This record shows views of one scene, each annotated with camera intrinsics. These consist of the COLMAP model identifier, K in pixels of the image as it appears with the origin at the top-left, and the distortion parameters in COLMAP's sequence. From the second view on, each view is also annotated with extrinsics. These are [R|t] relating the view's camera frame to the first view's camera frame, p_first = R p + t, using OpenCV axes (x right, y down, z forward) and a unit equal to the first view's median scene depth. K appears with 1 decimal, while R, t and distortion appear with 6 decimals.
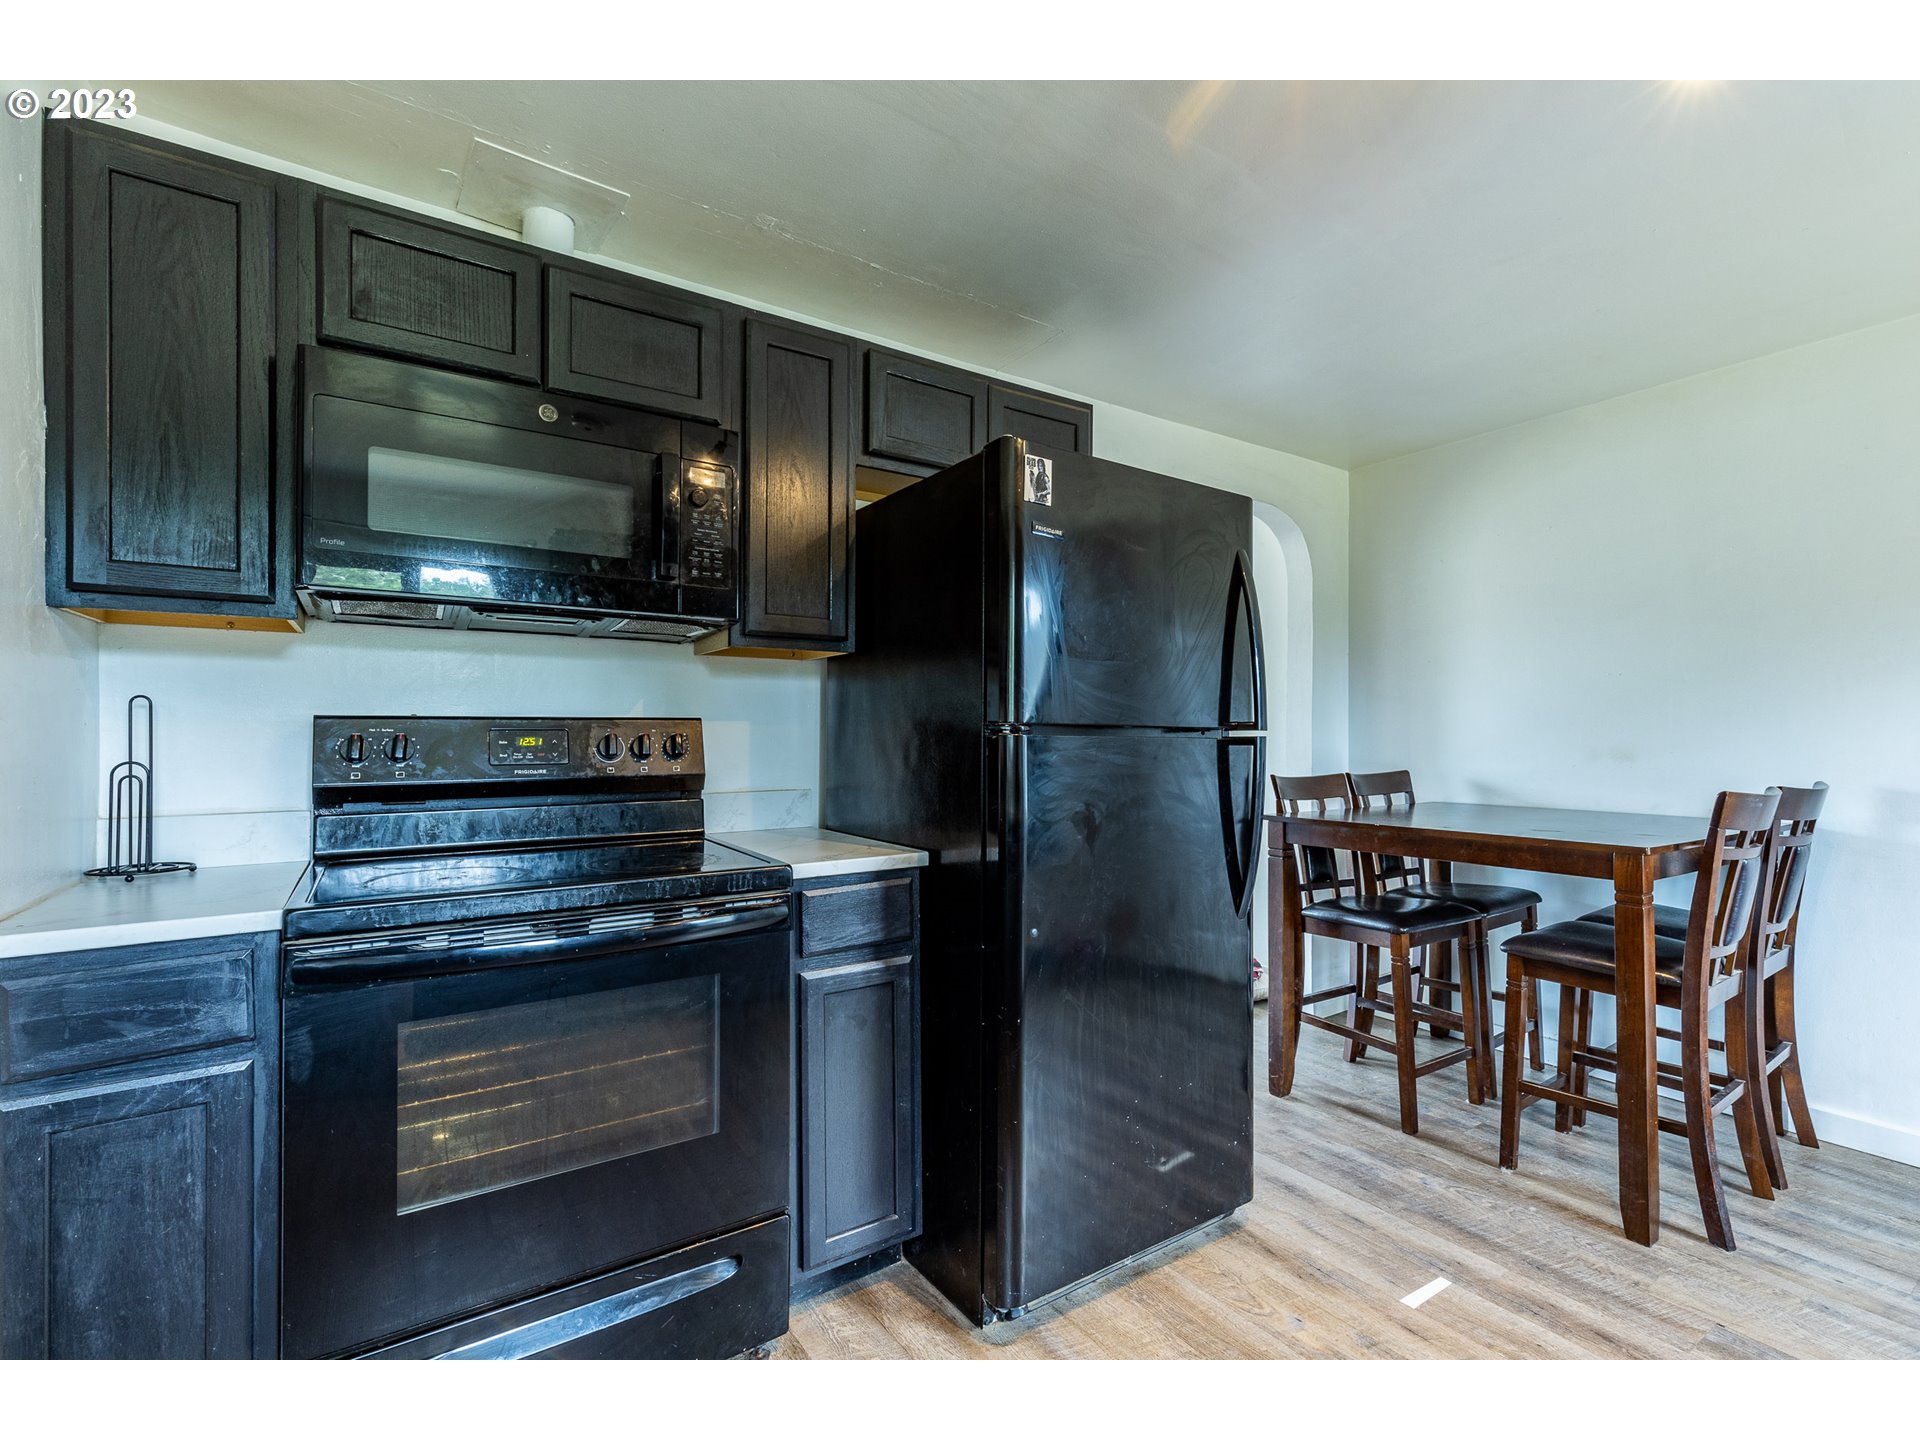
lens RADIAL K [[897.6, 0, 960.0], [0, 897.6, 720.0], [0, 0, 1]] dist [0.004055, -0.000271]
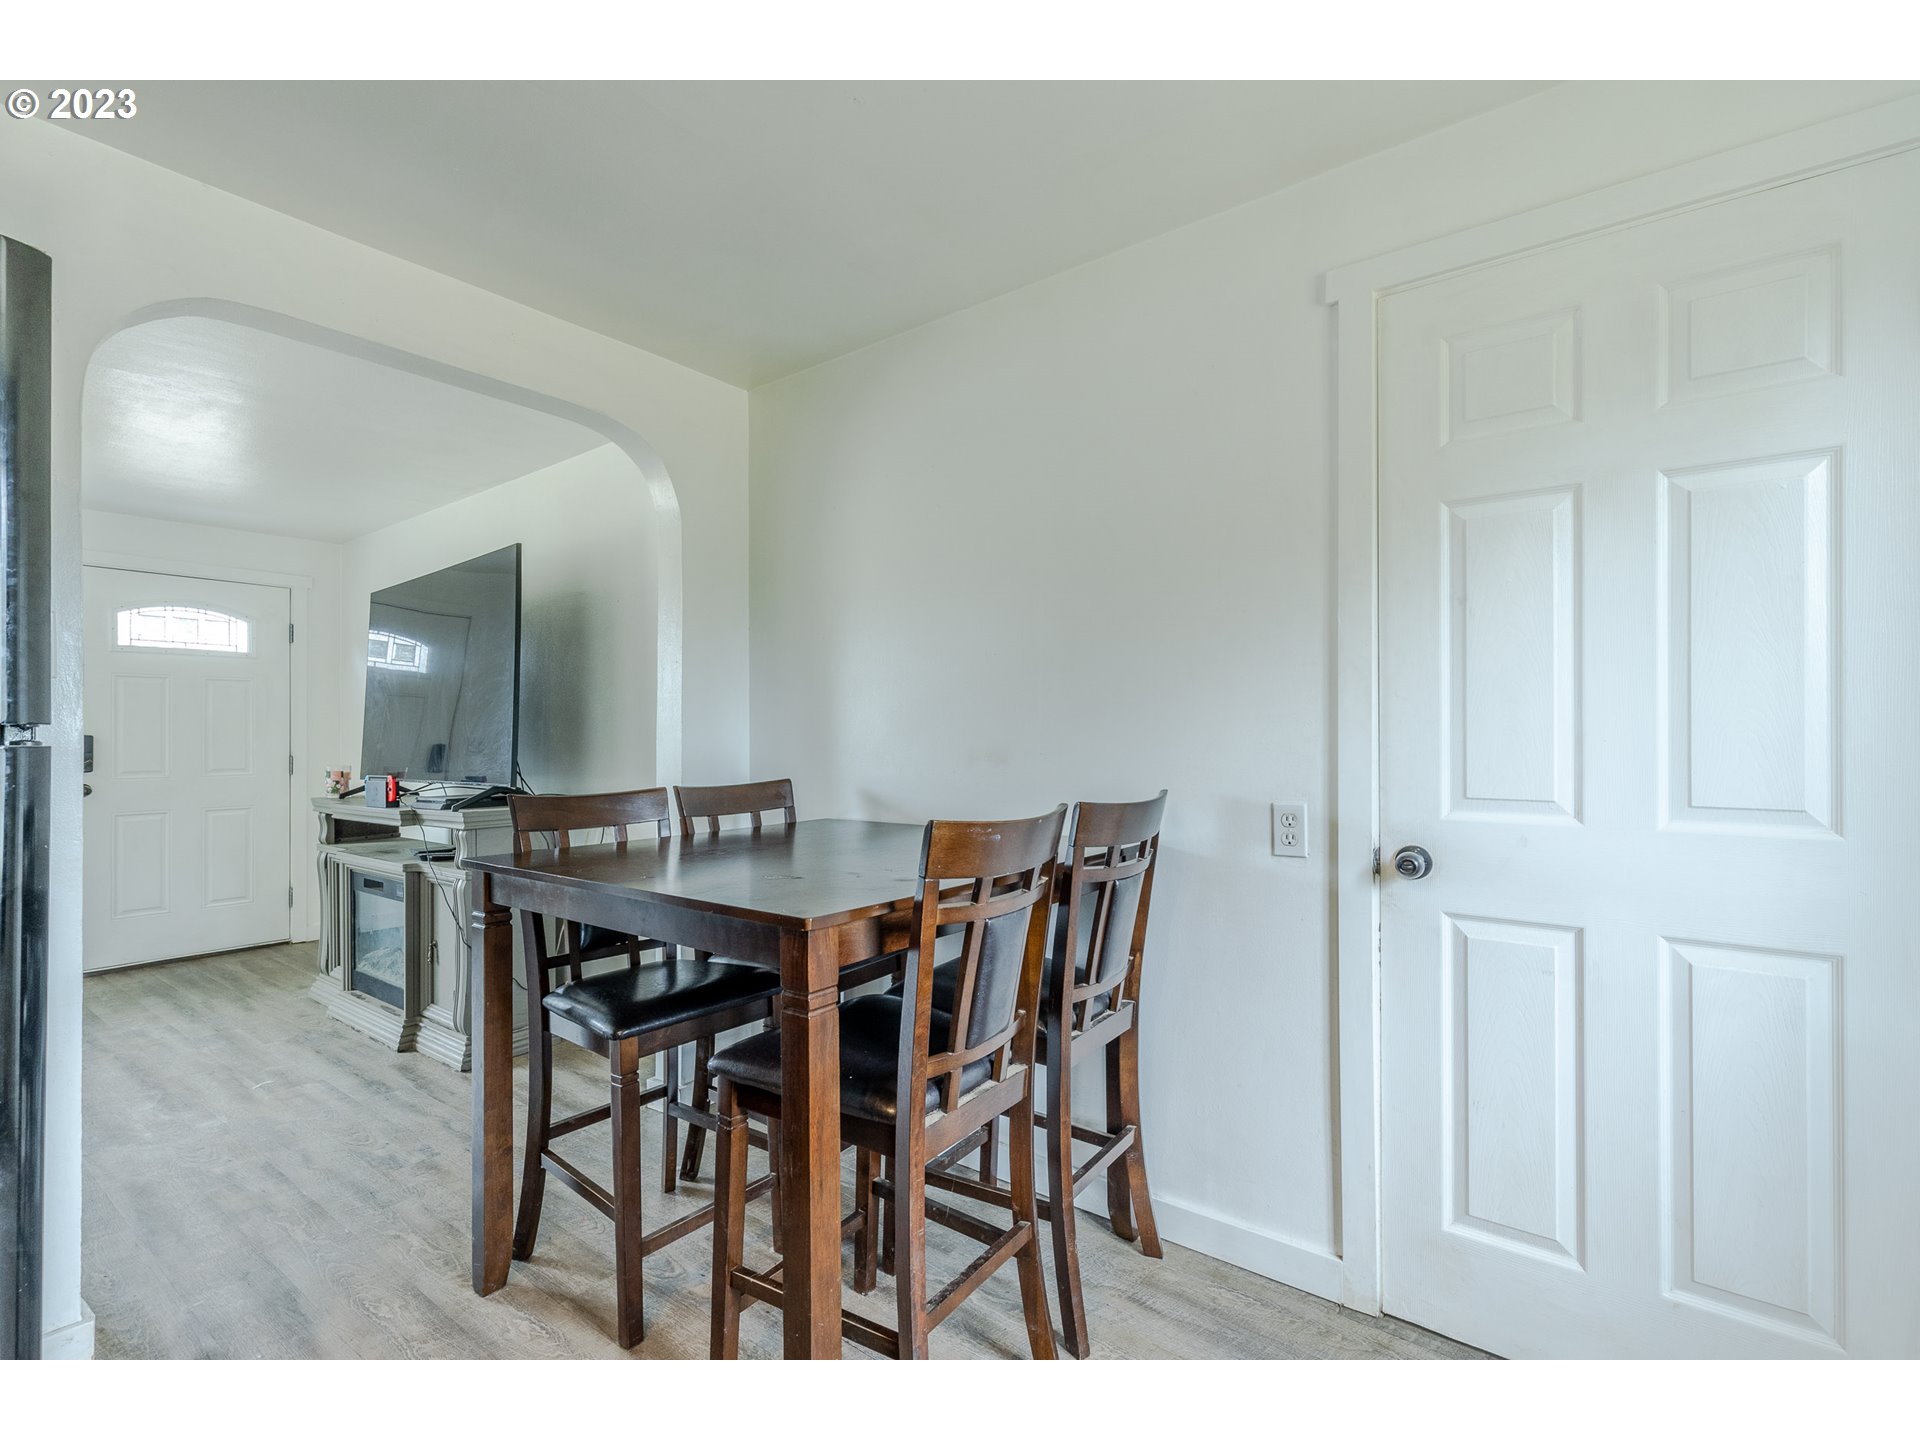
lens RADIAL K [[897.6, 0, 960.0], [0, 897.6, 720.0], [0, 0, 1]] dist [0.004055, -0.000271]
pose [[0.925581, 0.000834, 0.378548, 0.475698], [-0.000207, 0.999999, -0.001695, 0.010889], [-0.378549, 0.001491, 0.925580, 0.331497]]
